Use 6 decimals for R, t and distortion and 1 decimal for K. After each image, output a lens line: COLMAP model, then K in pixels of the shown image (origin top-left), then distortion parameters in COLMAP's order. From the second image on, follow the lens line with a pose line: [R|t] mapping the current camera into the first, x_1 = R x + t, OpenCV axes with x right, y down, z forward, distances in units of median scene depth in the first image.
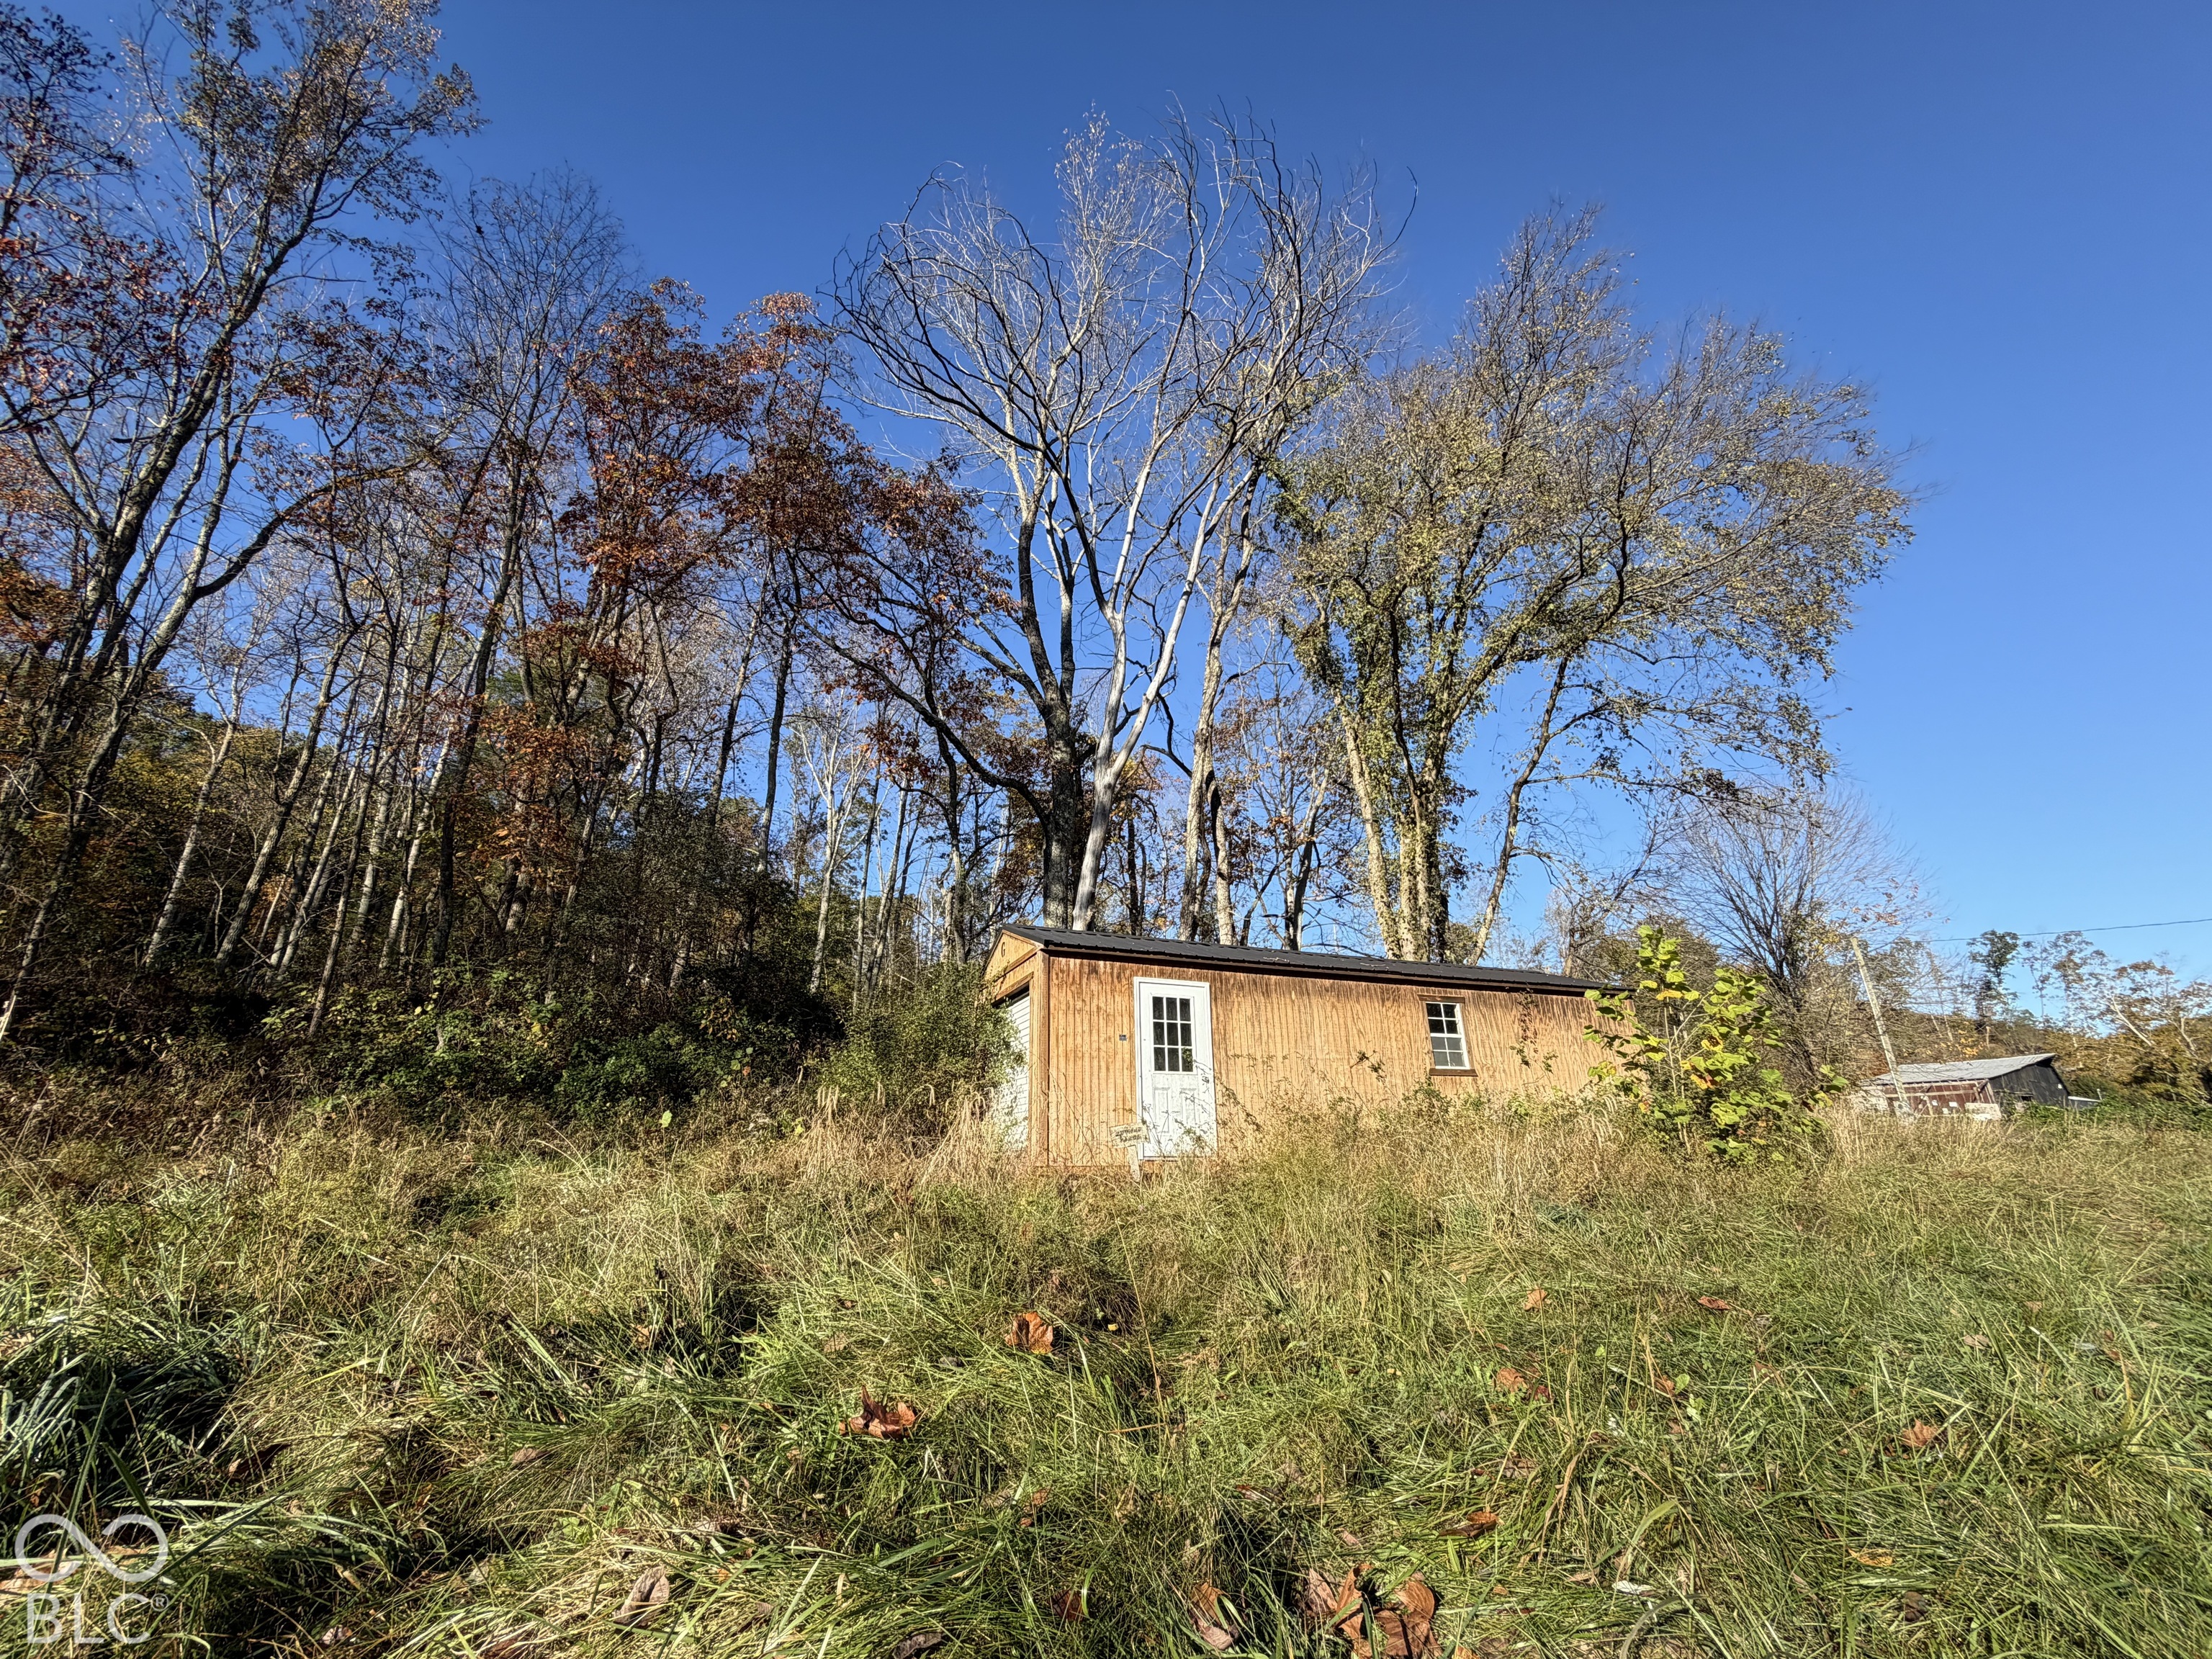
lens RADIAL K [[880.9, 0, 1098.8], [0, 880.9, 830.5], [0, 0, 1]] dist [0.000617, -0.000399]
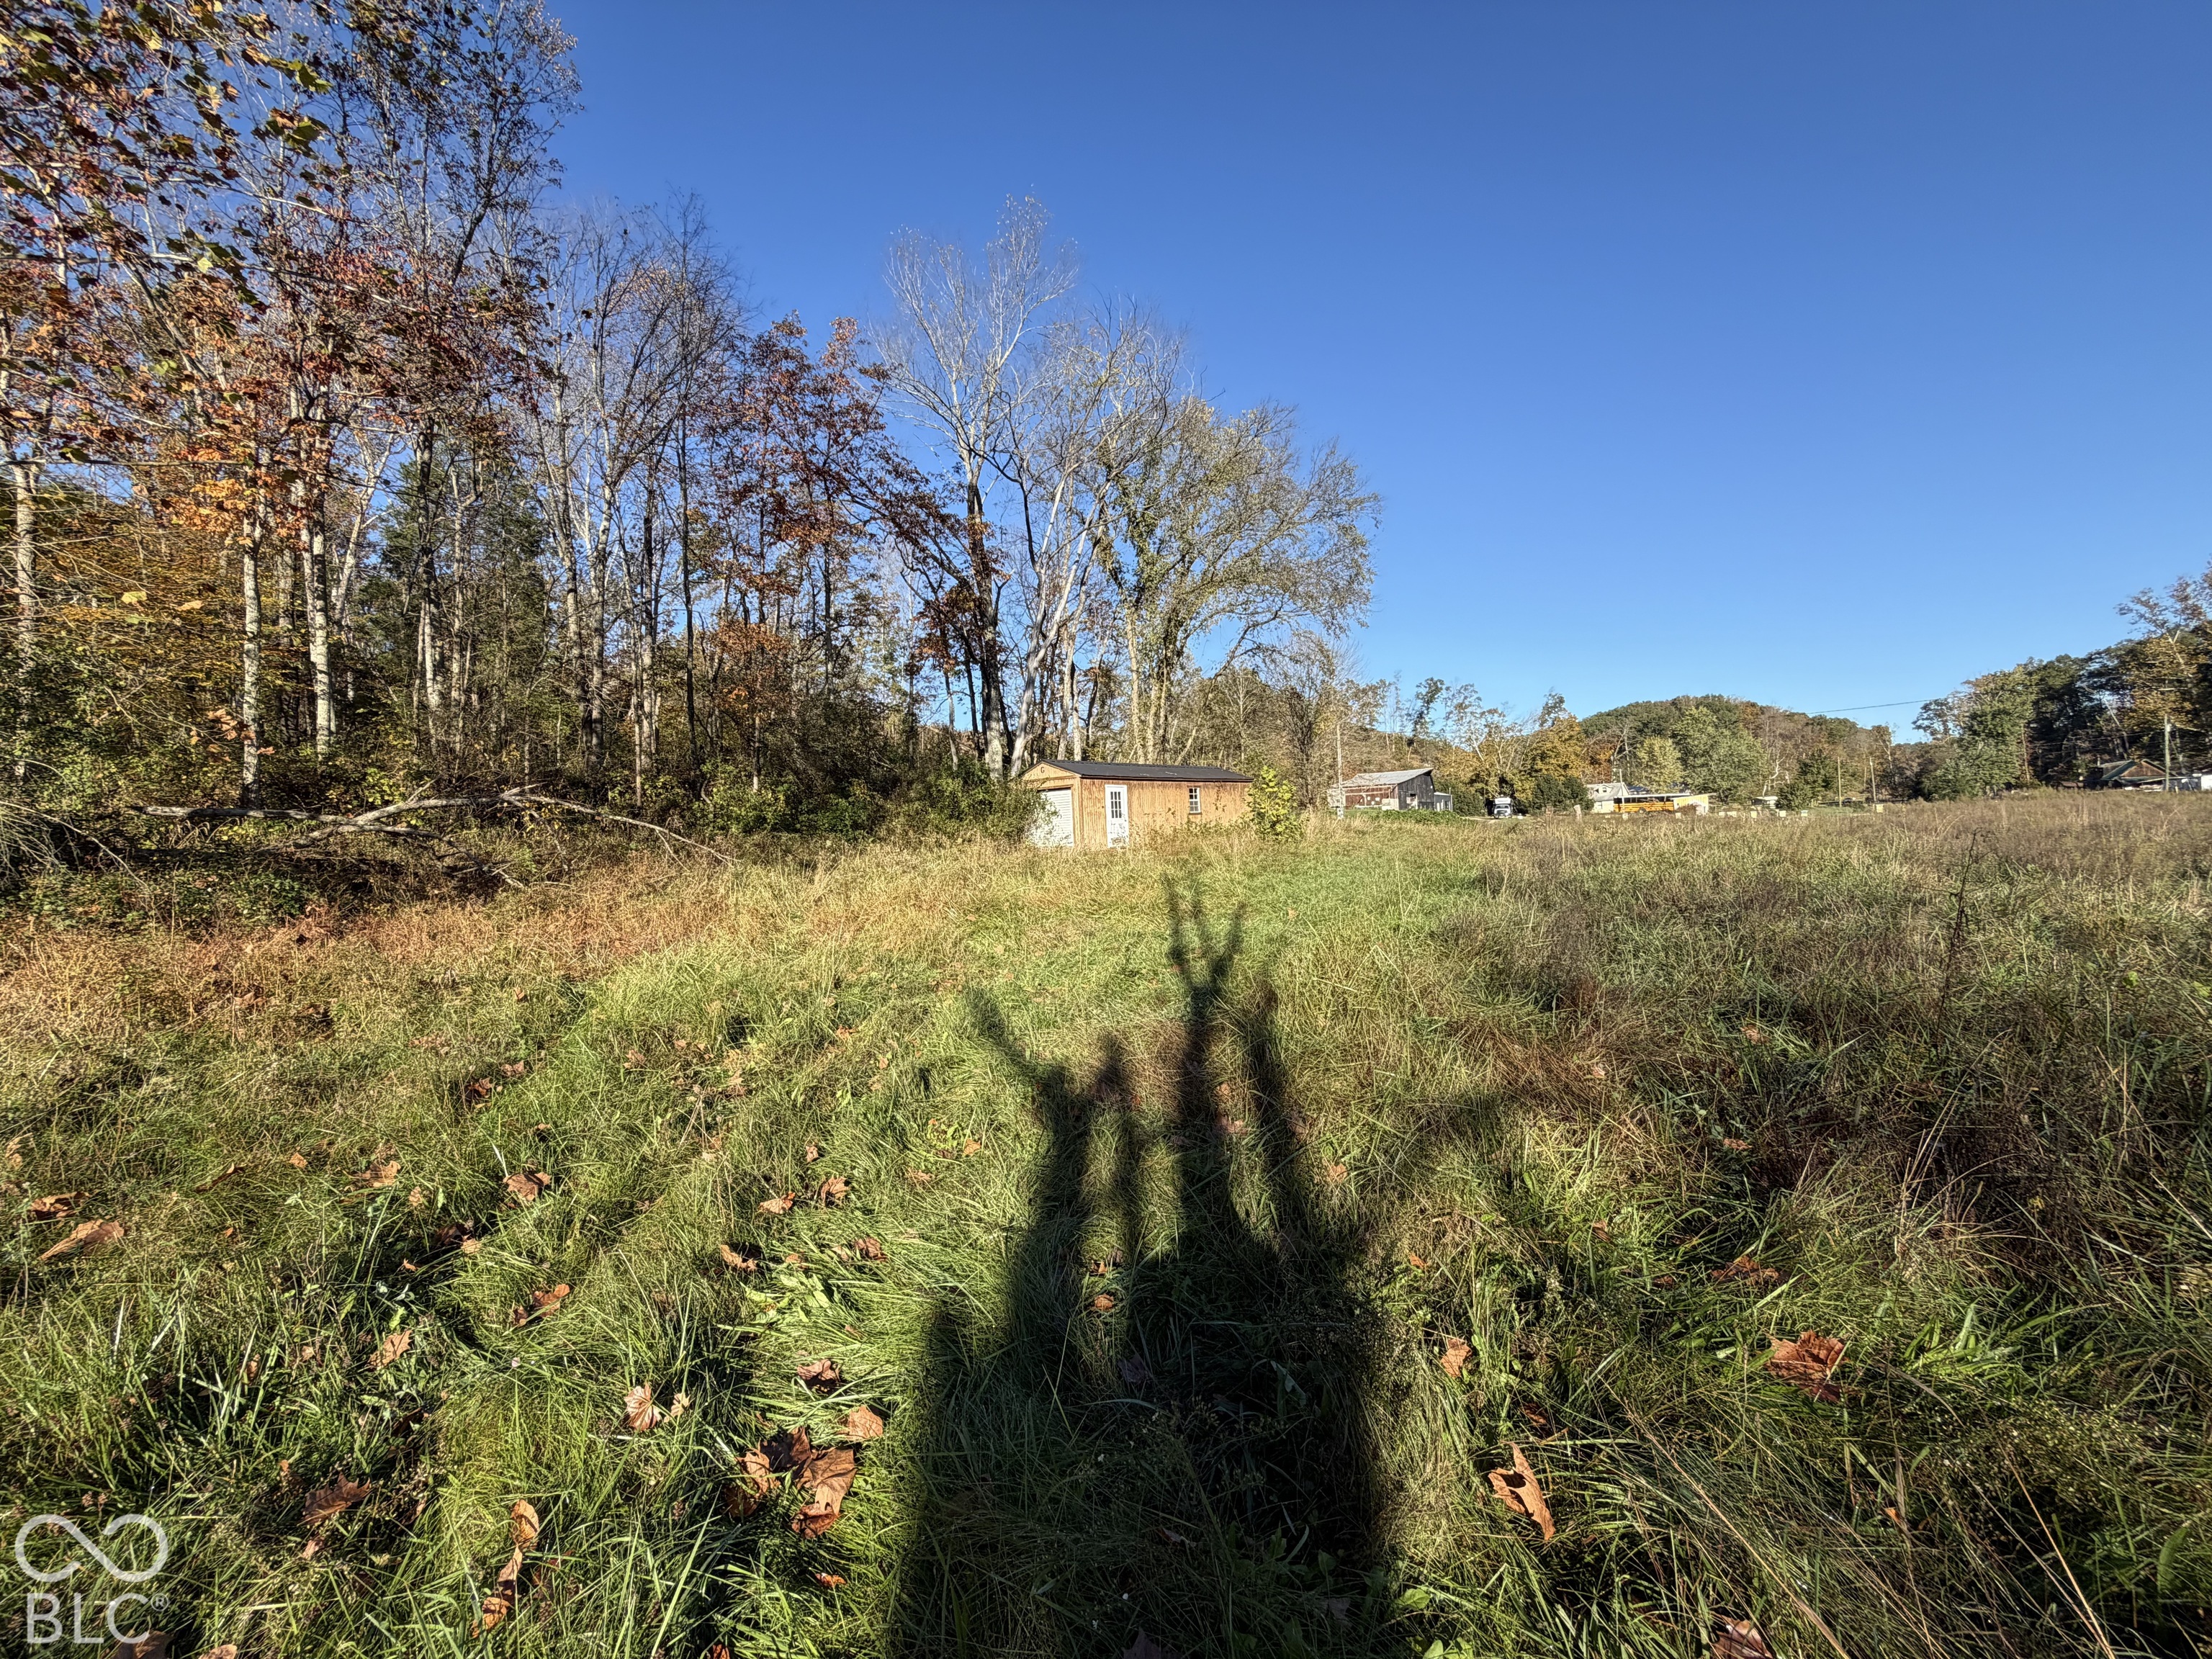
lens RADIAL K [[880.9, 0, 1098.8], [0, 880.9, 830.5], [0, 0, 1]] dist [0.000617, -0.000399]
pose [[0.910862, -0.030813, 0.411560, -0.952819], [-0.107658, 0.944944, 0.309016, -0.465226], [-0.398423, -0.325779, 0.857396, -1.177650]]
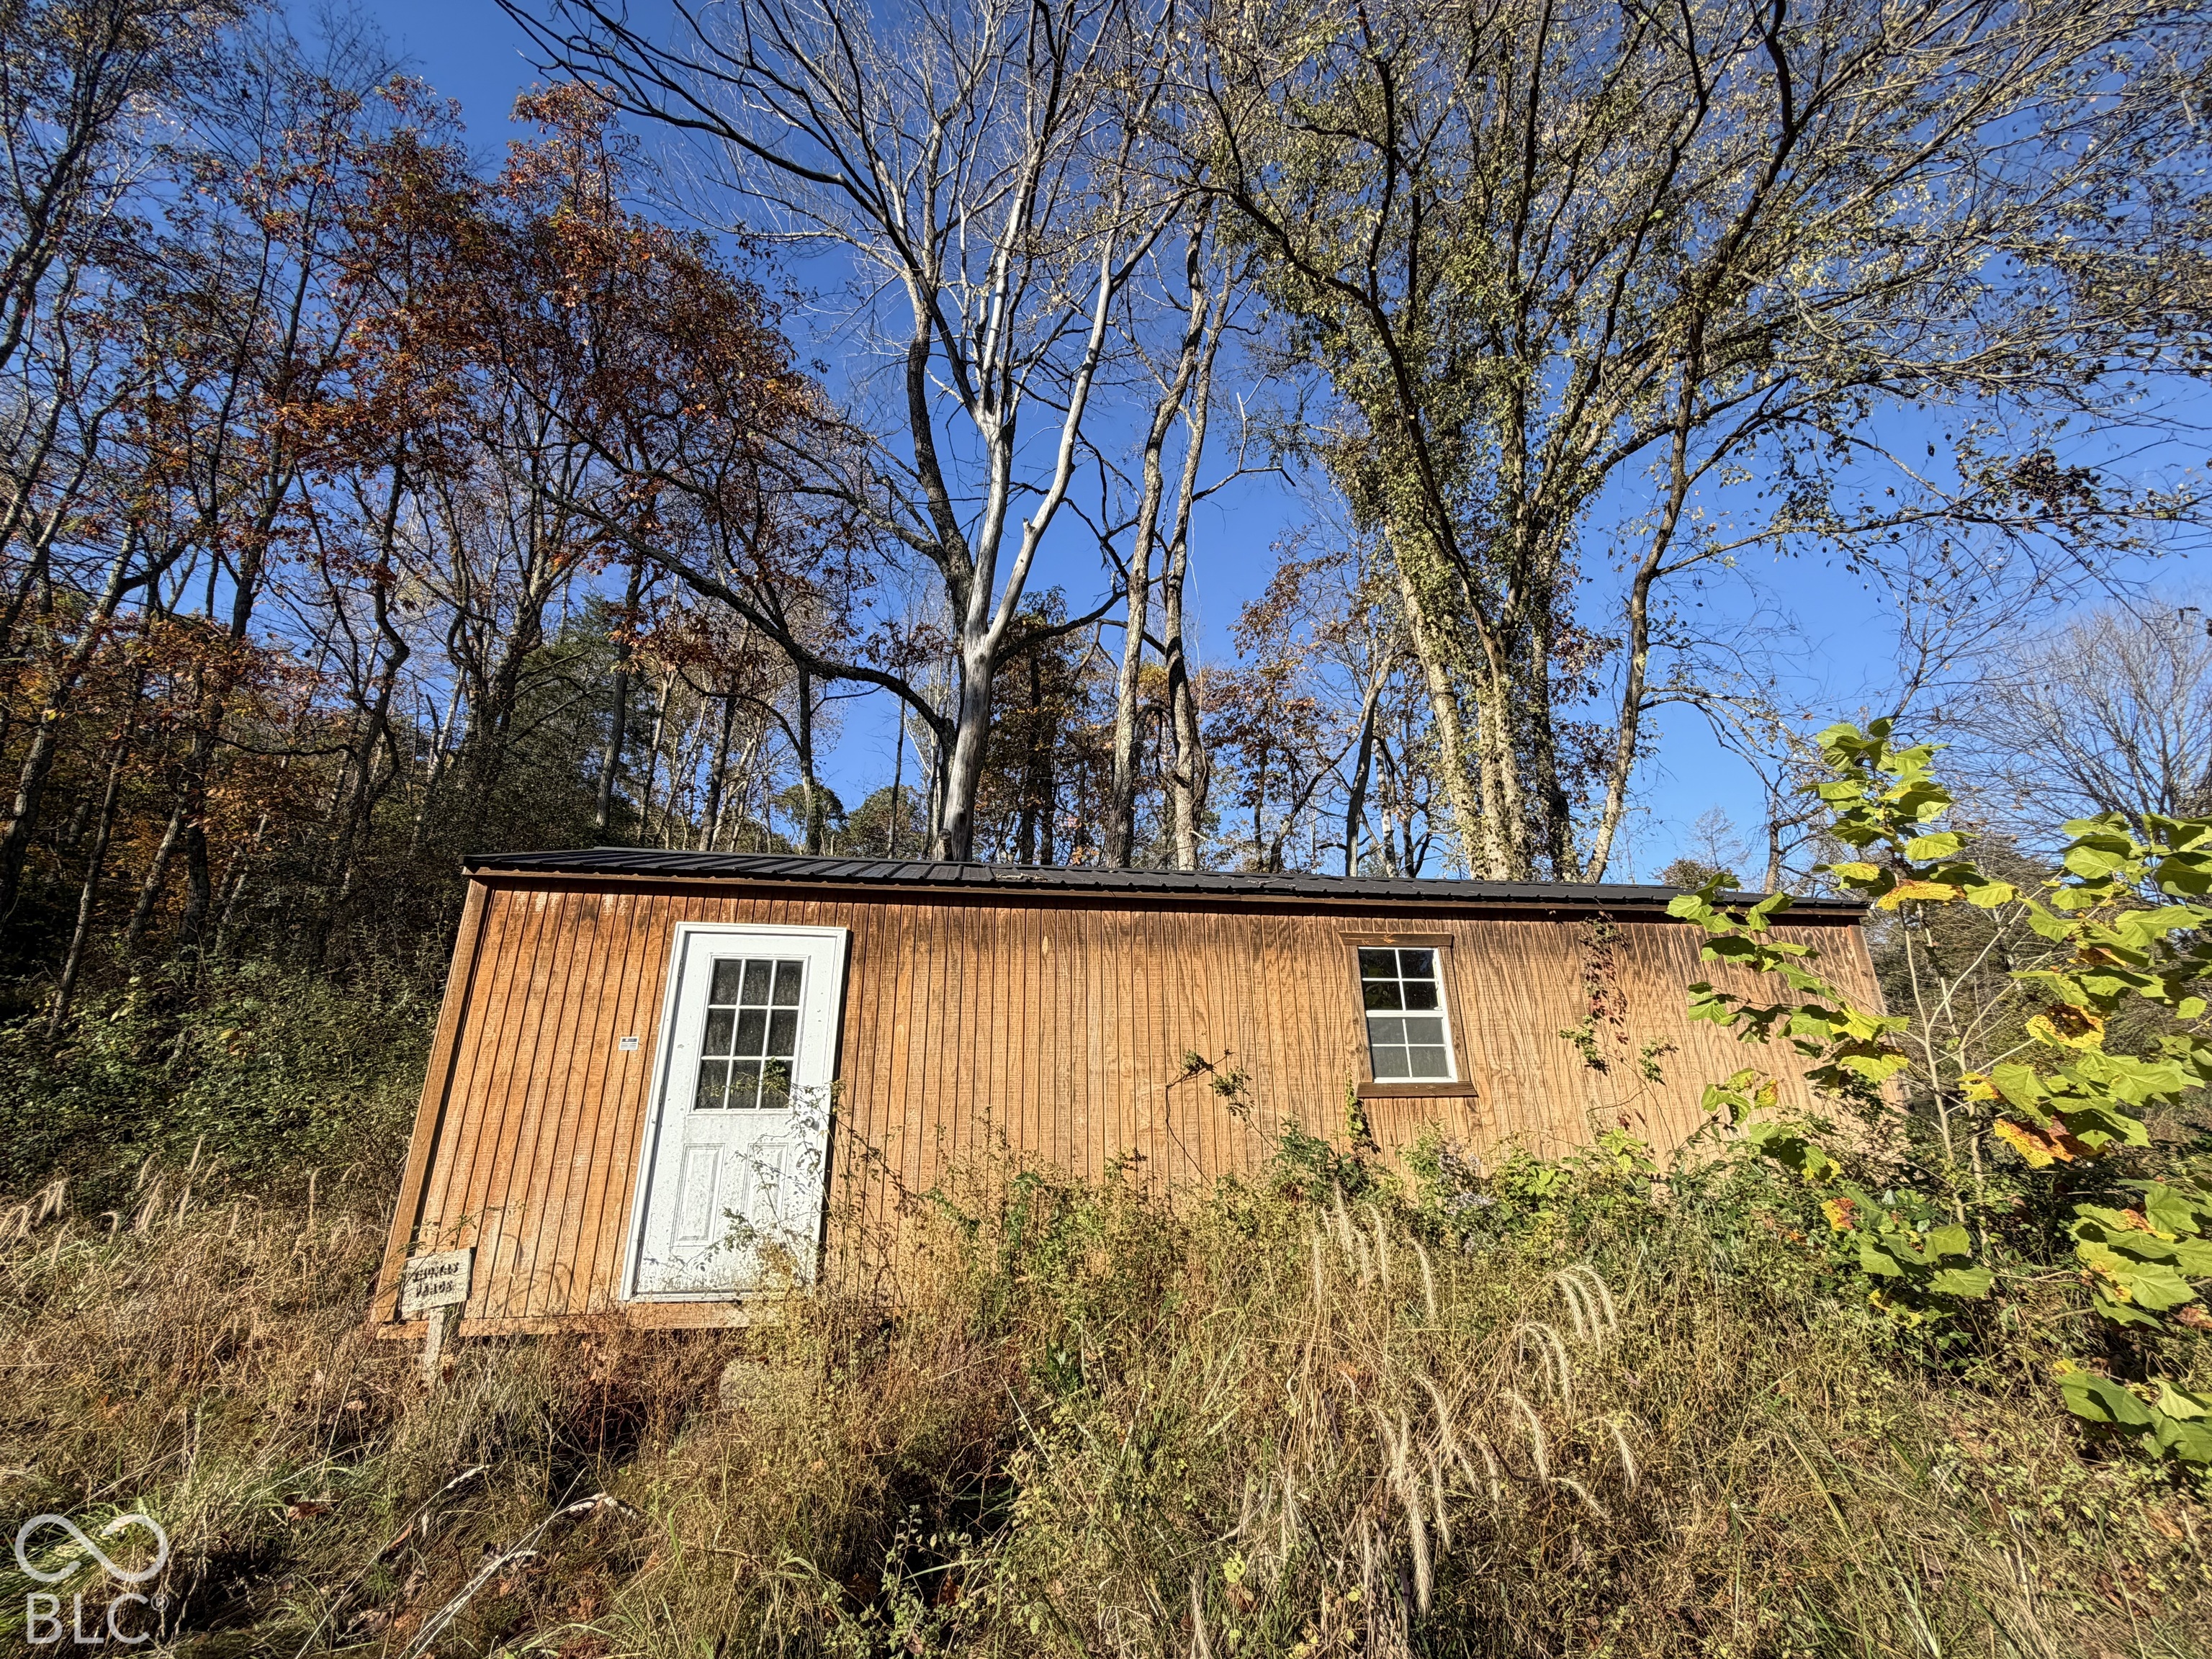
lens RADIAL K [[880.9, 0, 1098.8], [0, 880.9, 830.5], [0, 0, 1]] dist [0.000617, -0.000399]
pose [[0.974025, -0.073617, -0.214139, 0.338924], [0.080021, 0.996564, 0.021379, 0.106585], [0.211829, -0.037959, 0.976569, 0.487410]]
